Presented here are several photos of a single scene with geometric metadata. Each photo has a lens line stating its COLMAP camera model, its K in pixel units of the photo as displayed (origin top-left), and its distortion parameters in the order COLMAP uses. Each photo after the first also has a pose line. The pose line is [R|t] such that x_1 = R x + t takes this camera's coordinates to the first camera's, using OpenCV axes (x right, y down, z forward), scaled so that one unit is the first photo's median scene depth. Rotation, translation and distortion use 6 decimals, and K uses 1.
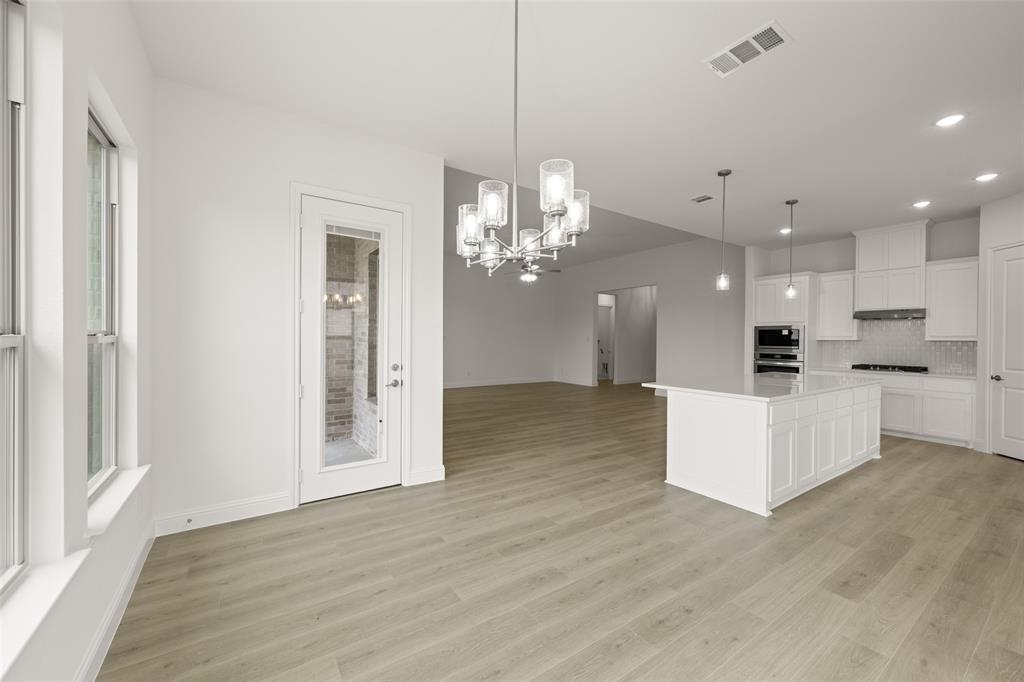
lens RADIAL K [[395.4, 0, 508.5], [0, 395.4, 341.9], [0, 0, 1]] dist [-0.006378, 0.000333]
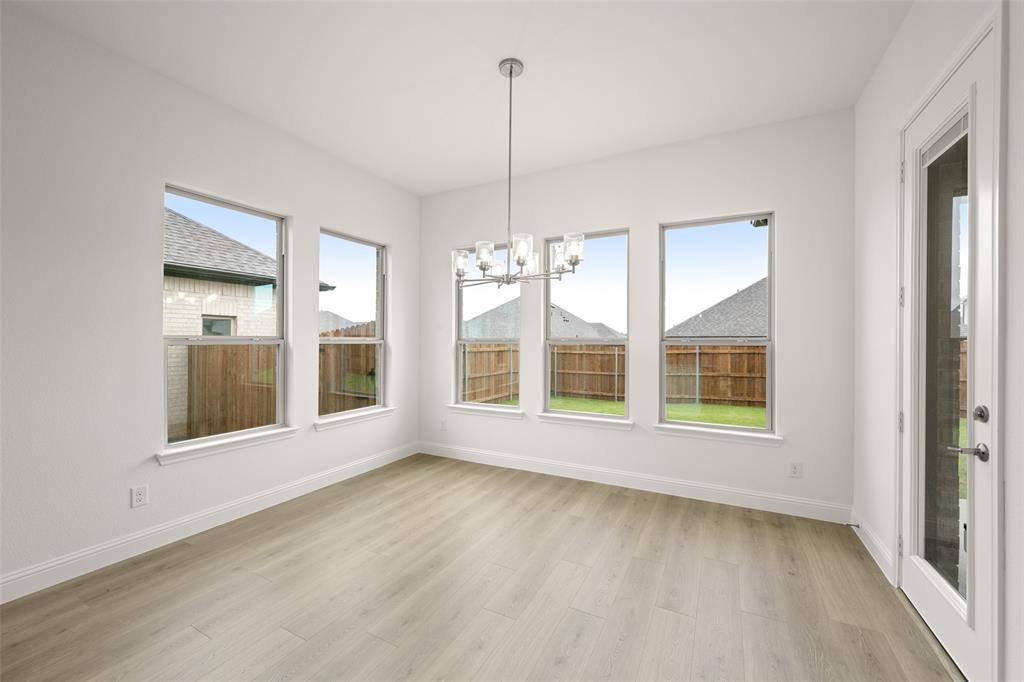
lens RADIAL K [[402.7, 0, 512.0], [0, 402.7, 341.0], [0, 0, 1]] dist [-0.001080, 0.000110]
pose [[-0.878223, -0.010752, -0.478130, 0.223017], [-0.016165, 0.999843, 0.007206, -0.002907], [0.477978, 0.014058, -0.878259, 0.737595]]
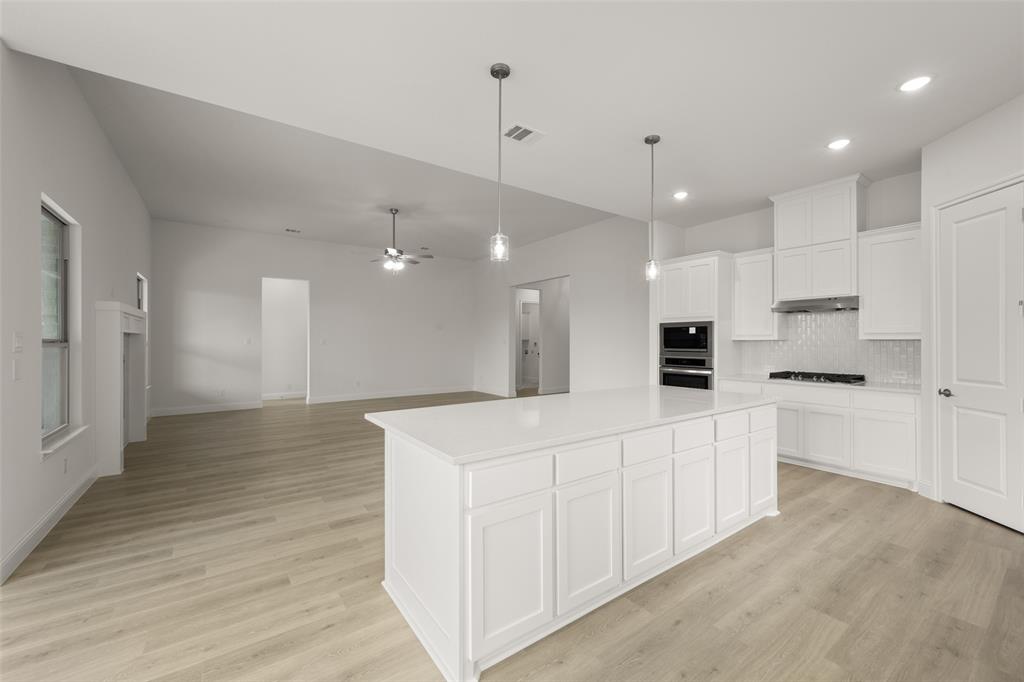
lens RADIAL K [[409.8, 0, 515.5], [0, 409.8, 338.2], [0, 0, 1]] dist [0.000573, 0.000138]
pose [[0.999278, -0.007132, 0.037329, 0.397328], [0.007738, 0.999840, -0.016116, 0.001473], [-0.037208, 0.016393, 0.999173, 0.262107]]
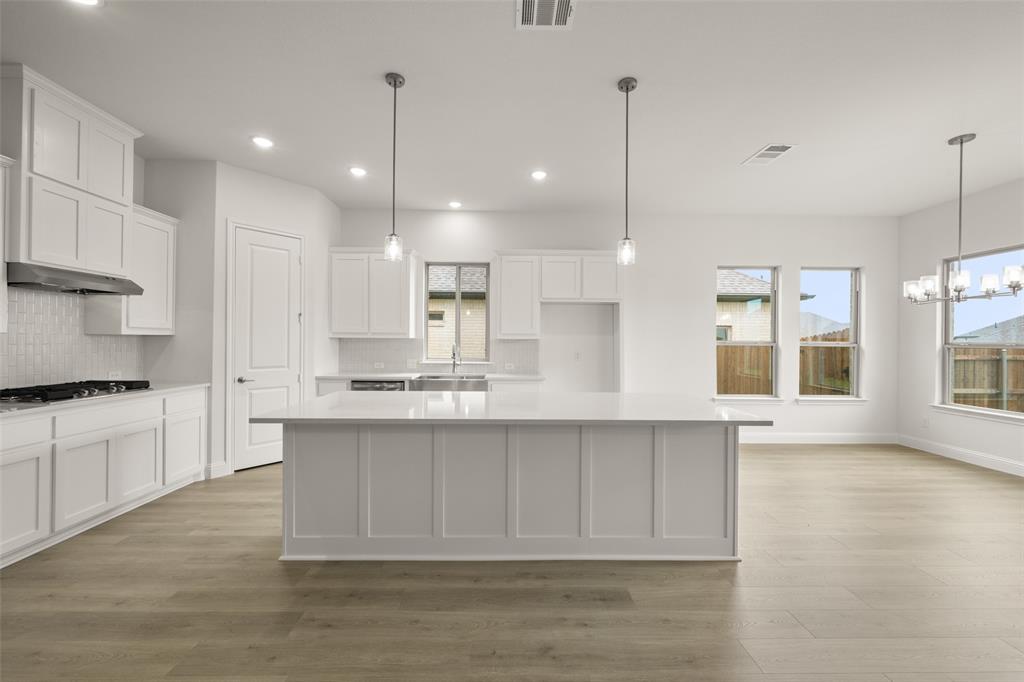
lens RADIAL K [[402.7, 0, 512.0], [0, 402.7, 341.0], [0, 0, 1]] dist [-0.001080, 0.000110]
pose [[-0.843851, -0.014836, 0.536372, 0.251287], [-0.009353, 0.999873, 0.012940, -0.006752], [-0.536495, 0.005903, -0.843883, 1.215715]]
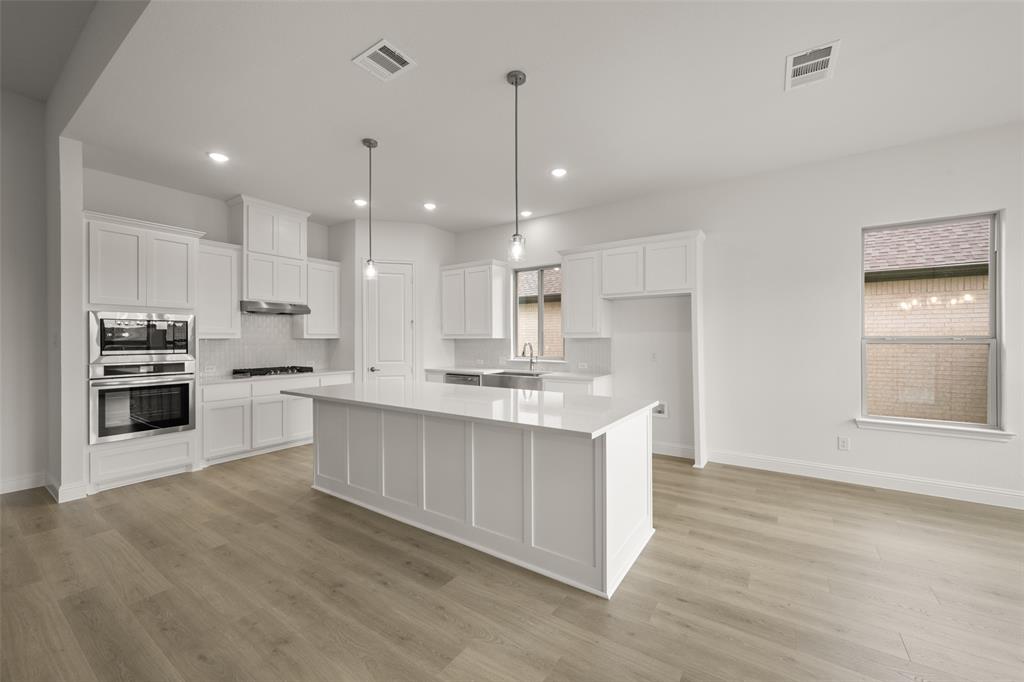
lens RADIAL K [[402.7, 0, 512.0], [0, 402.7, 341.0], [0, 0, 1]] dist [-0.001080, 0.000110]
pose [[-0.380055, -0.008802, 0.924922, -0.042826], [0.008315, 0.999882, 0.012932, -0.005651], [-0.924927, 0.012605, -0.379937, 0.919579]]
